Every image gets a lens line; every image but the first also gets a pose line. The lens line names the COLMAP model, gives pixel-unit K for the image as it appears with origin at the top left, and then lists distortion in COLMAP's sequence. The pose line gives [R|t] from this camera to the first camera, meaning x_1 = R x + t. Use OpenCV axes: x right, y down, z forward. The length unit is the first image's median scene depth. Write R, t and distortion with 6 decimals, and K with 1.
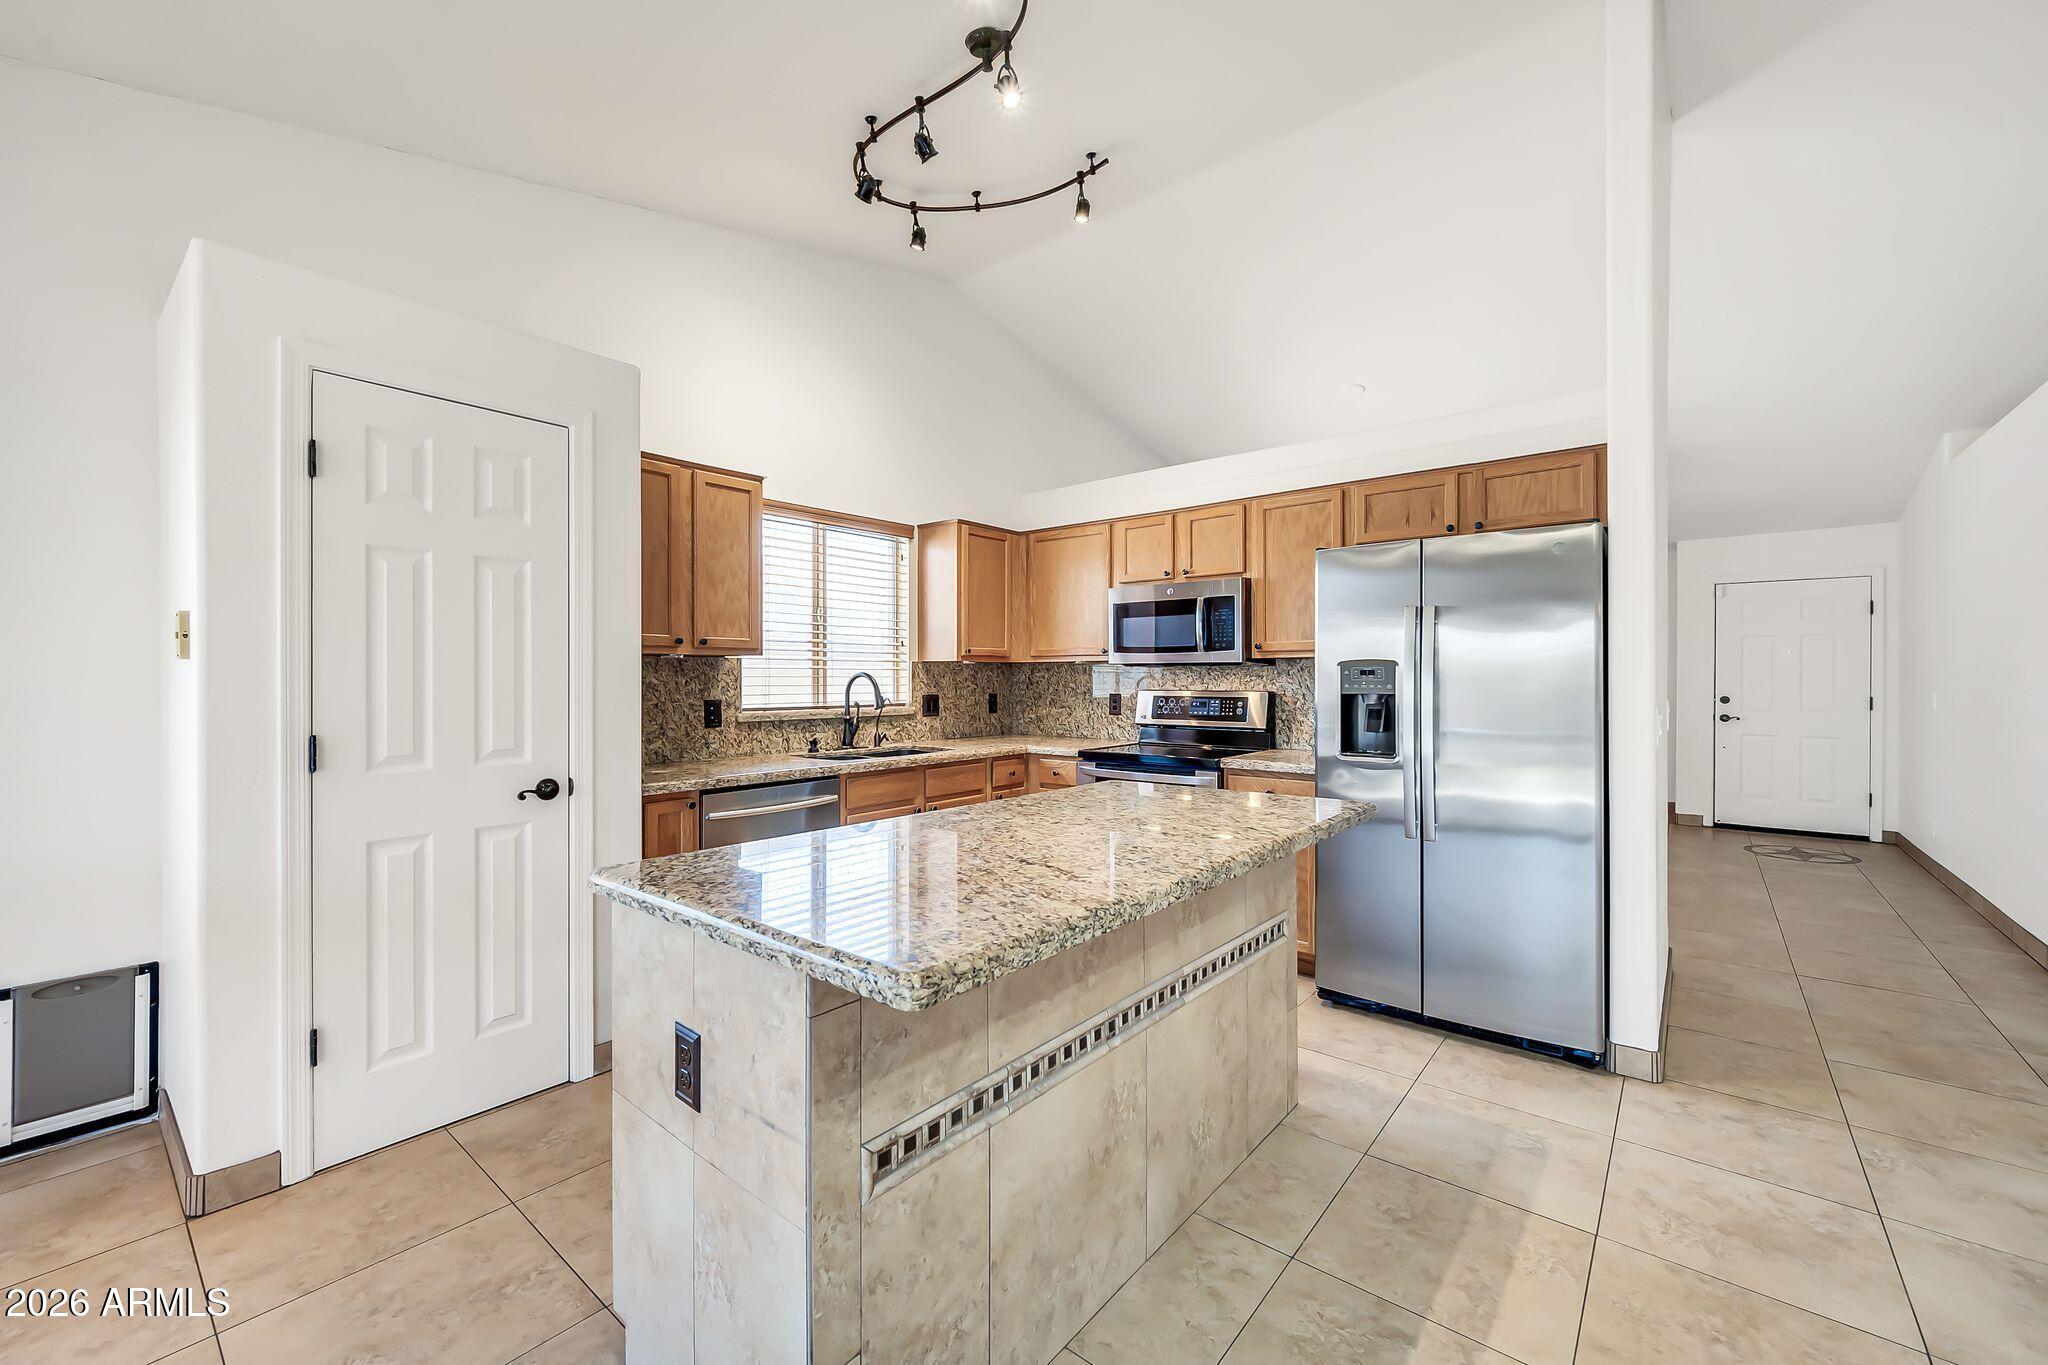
lens RADIAL K [[808.0, 0, 1028.7], [0, 808.0, 680.9], [0, 0, 1]] dist [-0.001077, 0.000048]
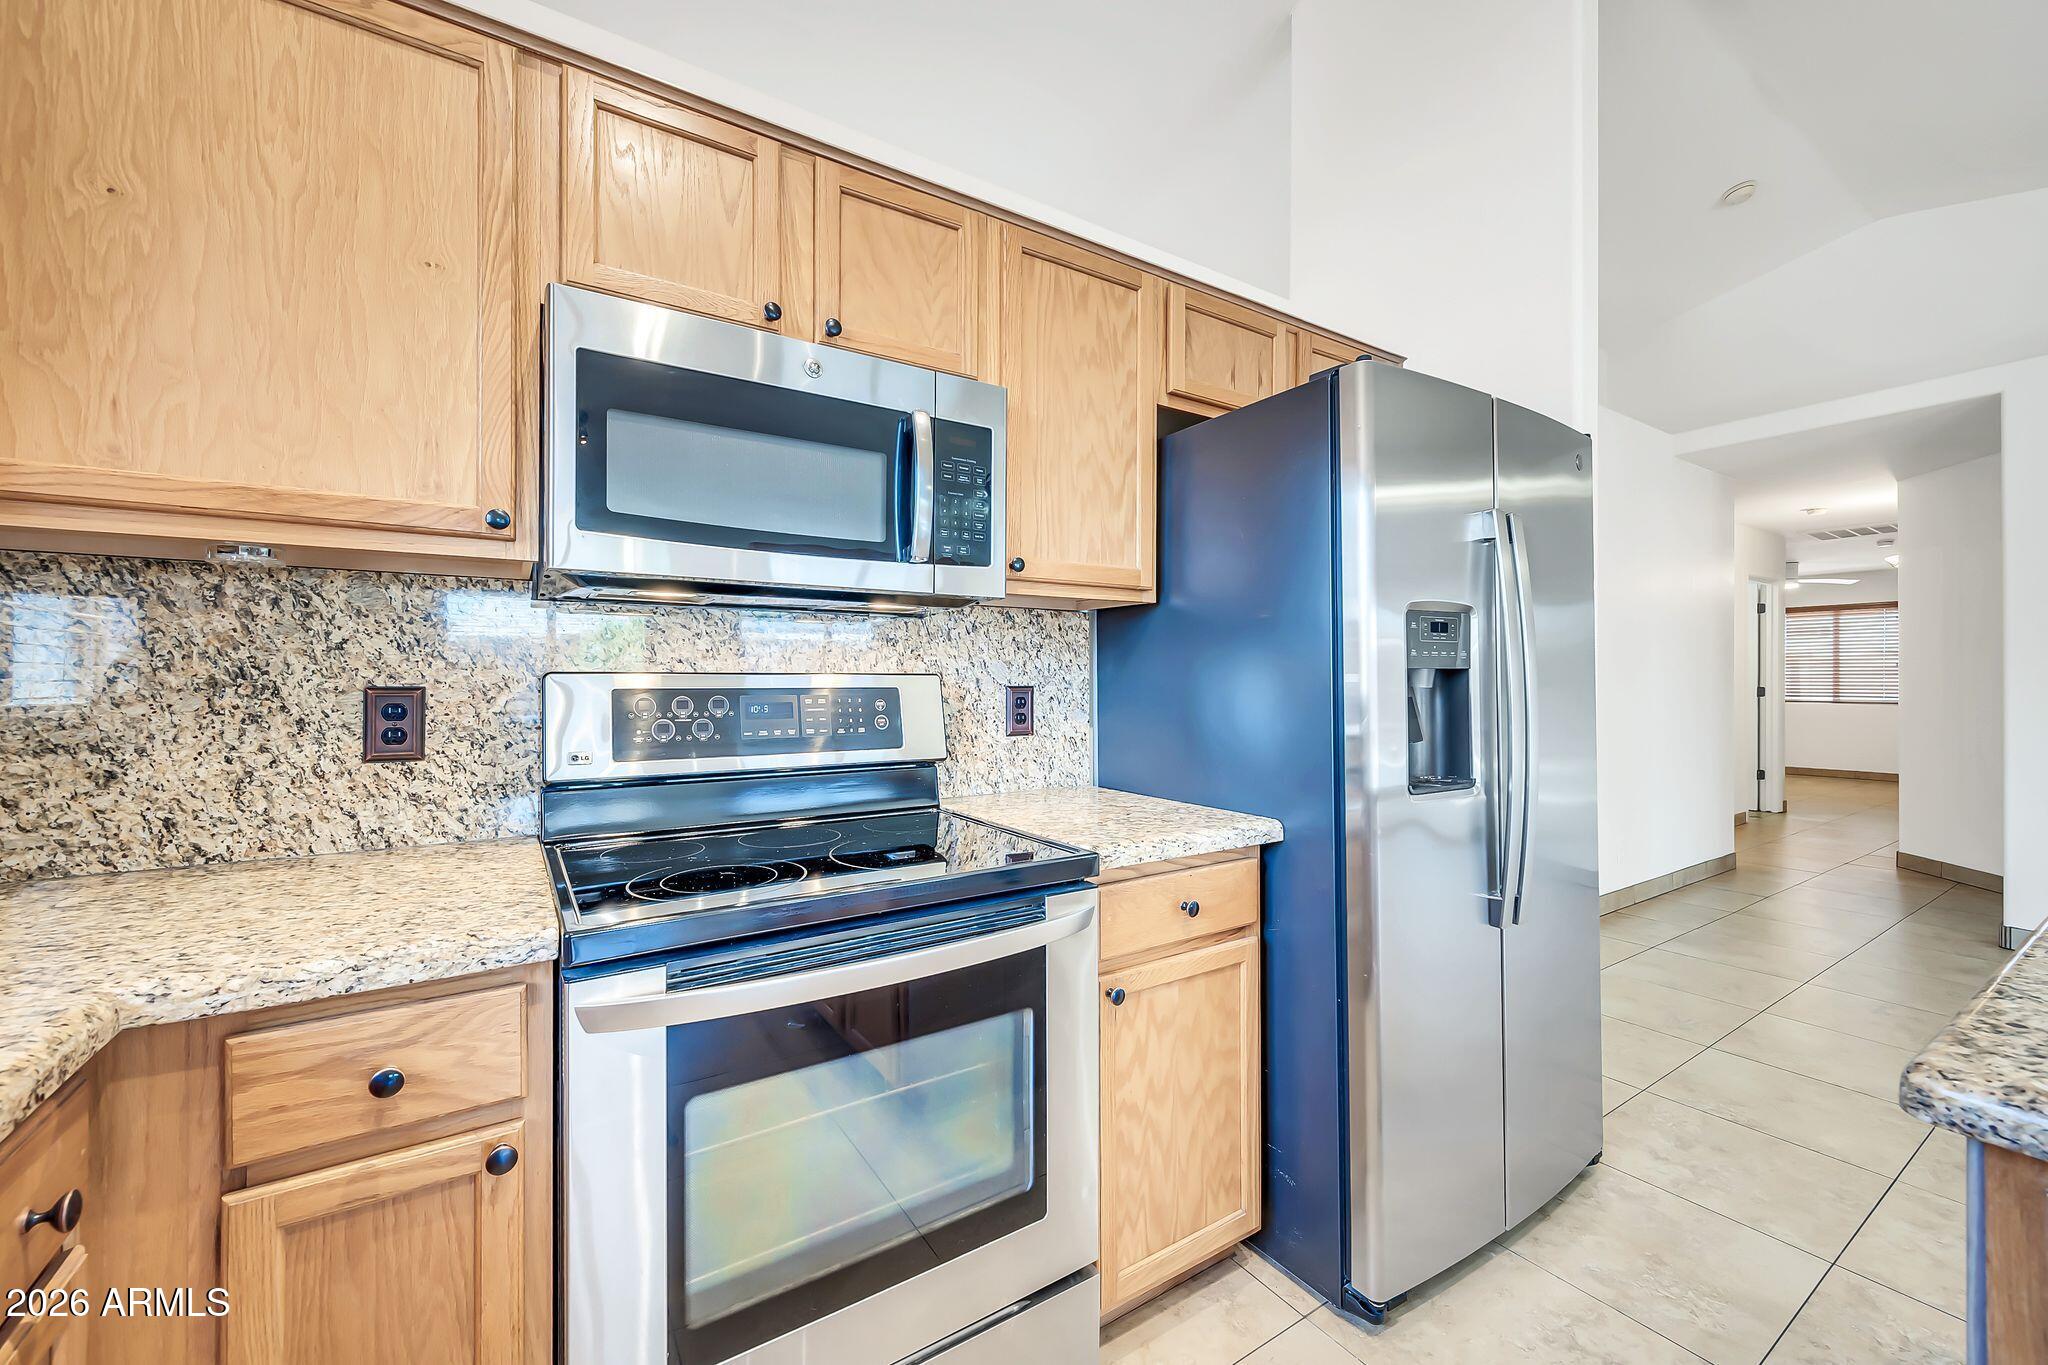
lens RADIAL K [[818.6, 0, 1036.8], [0, 818.6, 678.5], [0, 0, 1]] dist [0.000195, -0.000168]
pose [[0.298763, 0.002302, 0.954325, -0.120694], [0.003992, 0.999985, -0.003662, 0.018404], [-0.954319, 0.004904, 0.298749, 0.856518]]
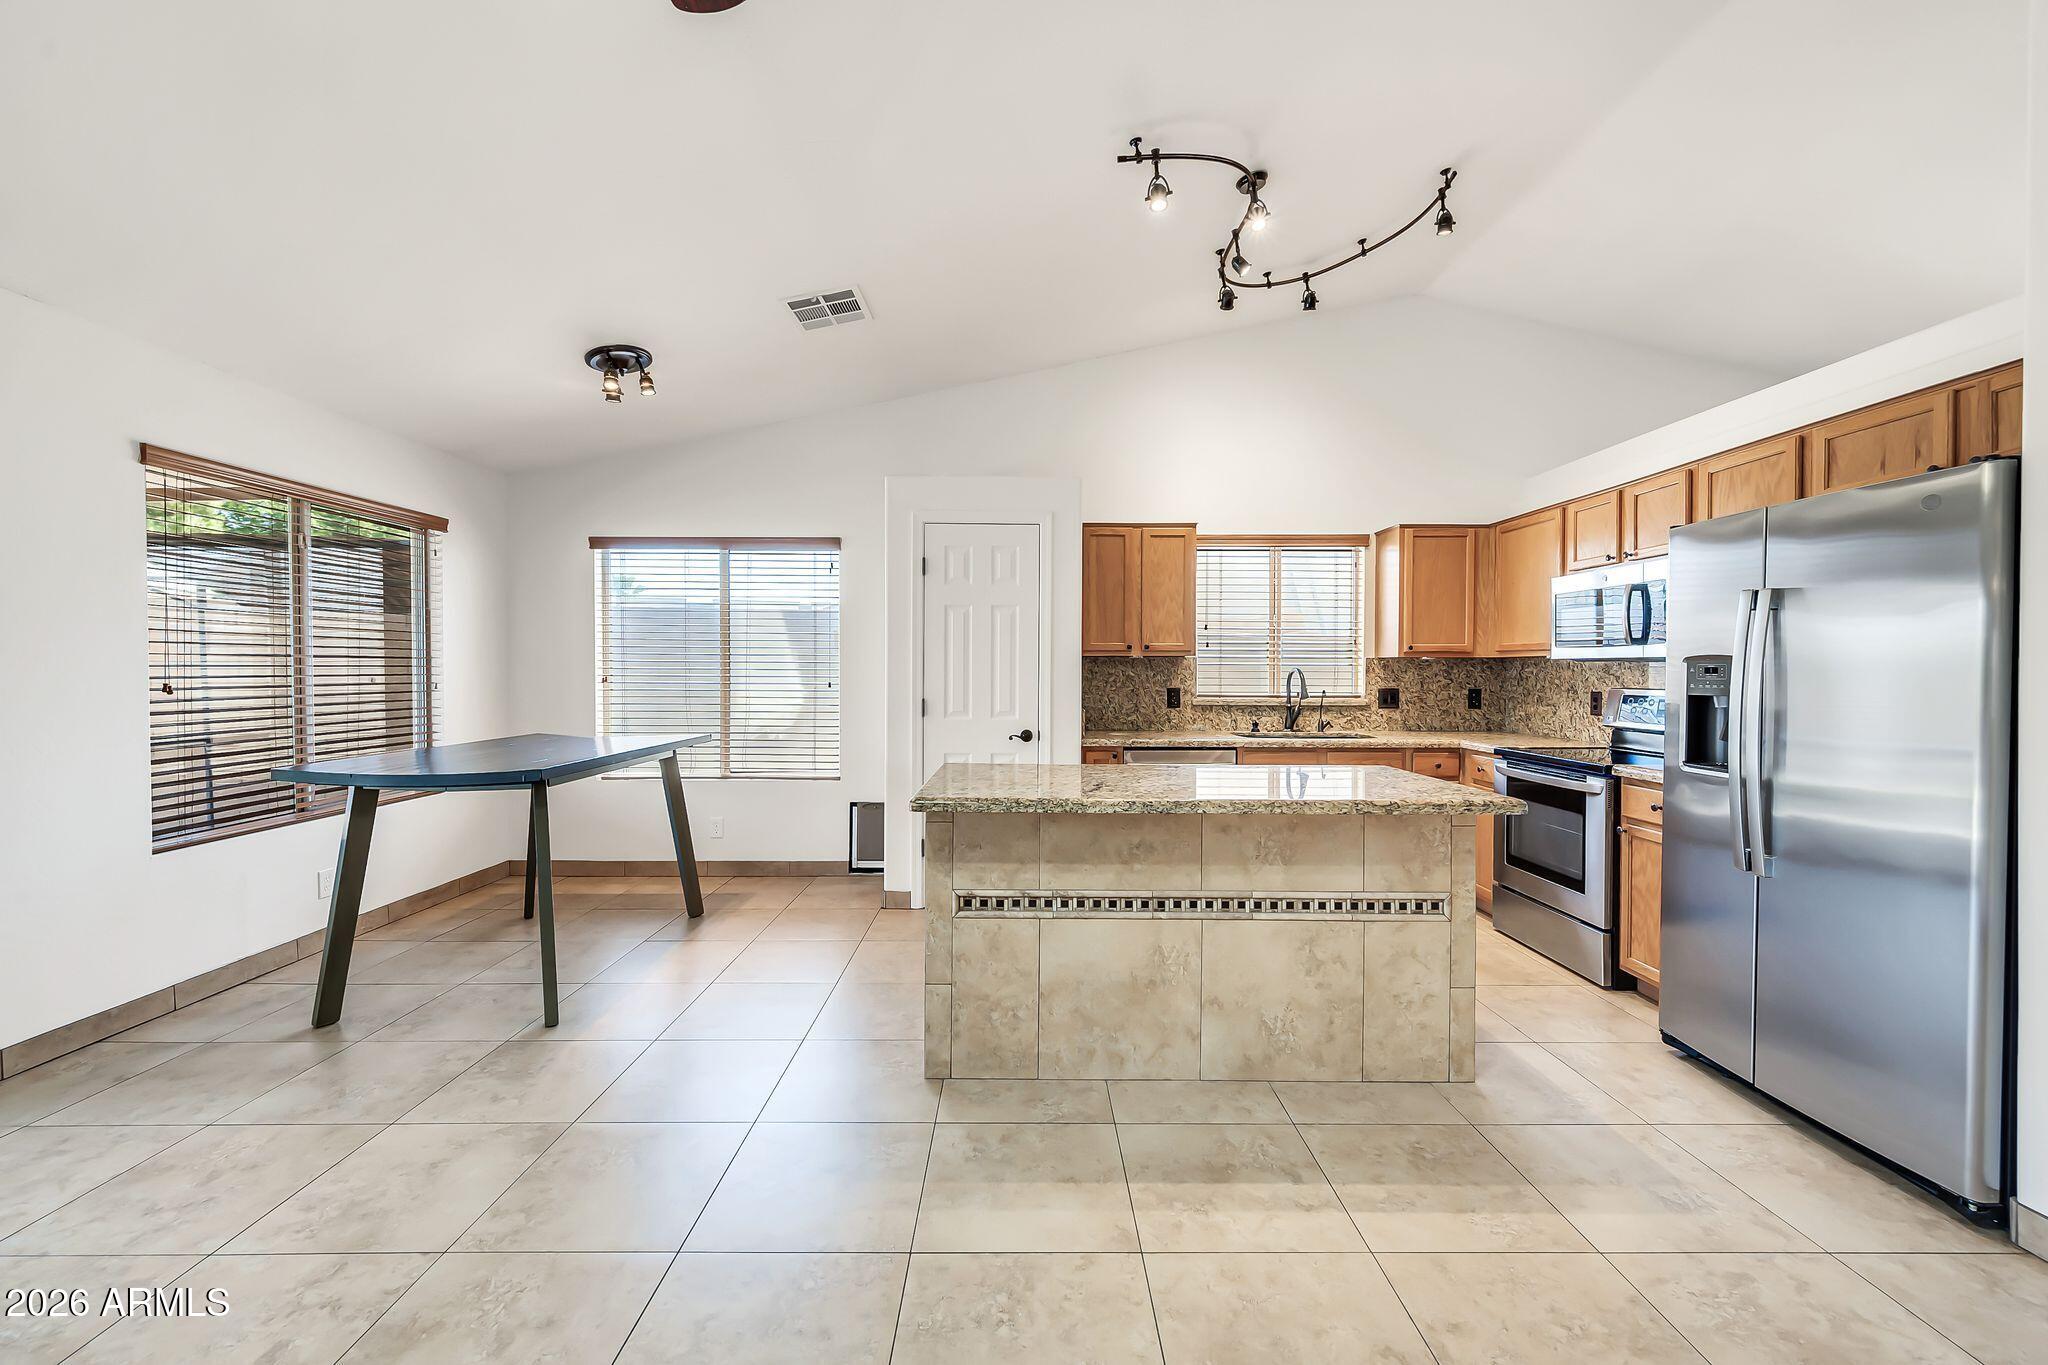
lens RADIAL K [[811.7, 0, 1032.6], [0, 811.7, 681.3], [0, 0, 1]] dist [-0.001888, 0.000081]
pose [[0.642227, 0.014364, -0.766380, 0.482378], [-0.006935, 0.999892, 0.012929, -0.003787], [0.766483, -0.002988, 0.642257, -0.070240]]
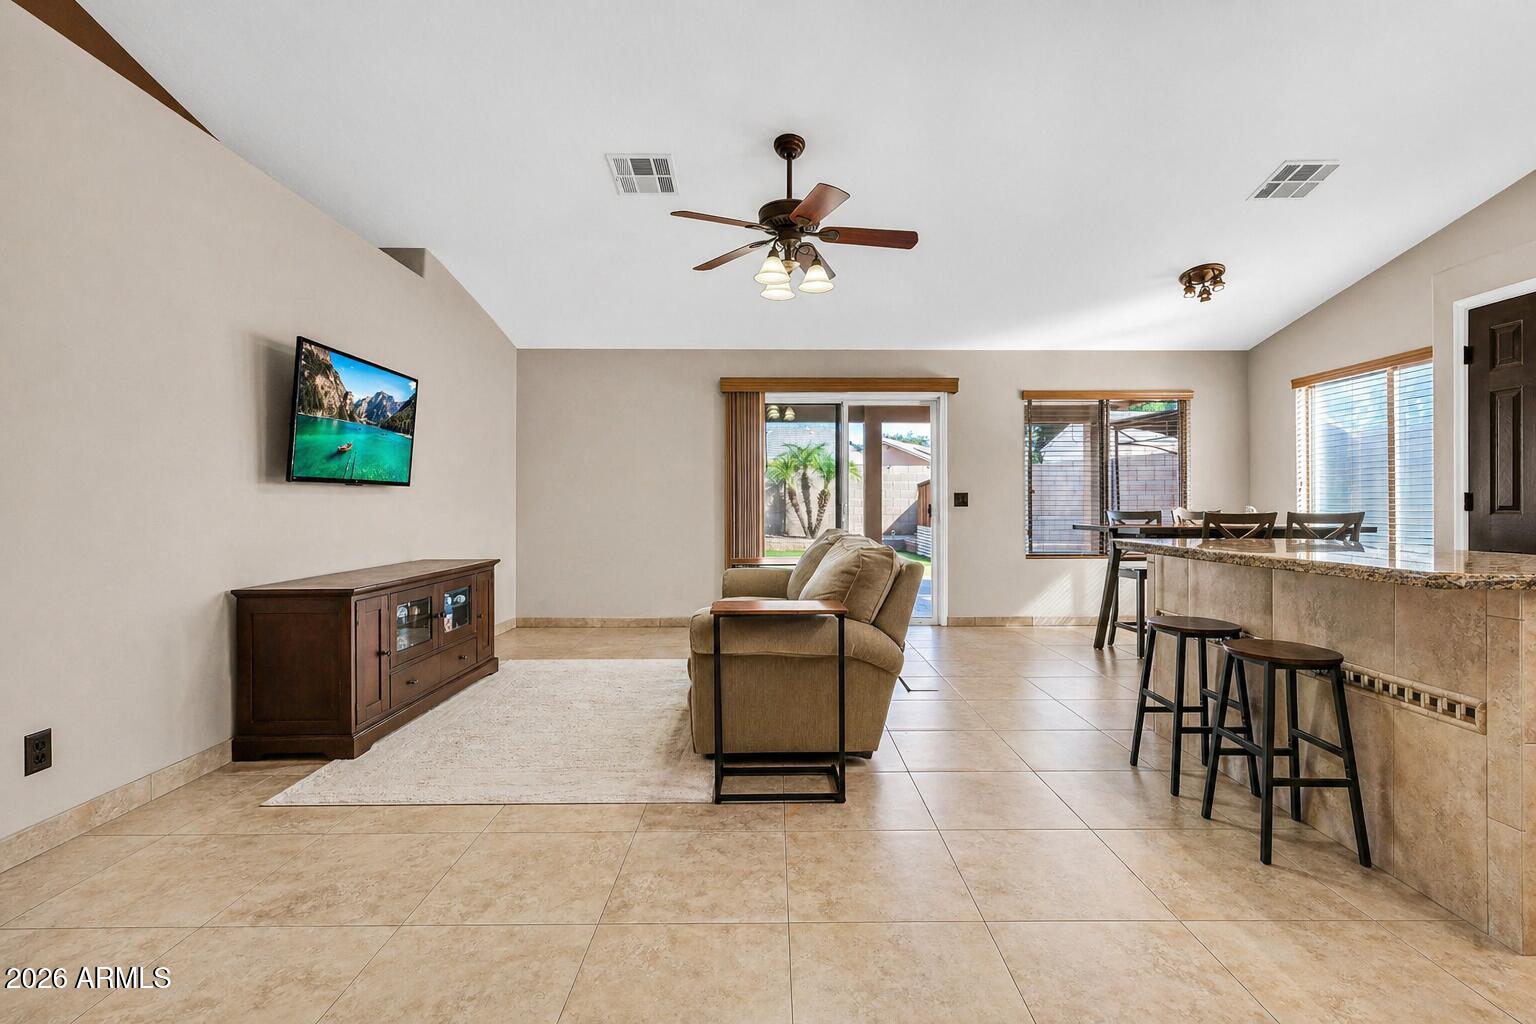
lens RADIAL K [[683.7, 0, 804.7], [0, 683.7, 504.6], [0, 0, 1]] dist [-0.001129, -0.000142]
pose [[-0.763733, 0.008873, -0.645471, 0.816791], [0.002392, 0.999938, 0.010916, 0.041785], [0.645528, 0.006793, -0.763707, 0.666676]]
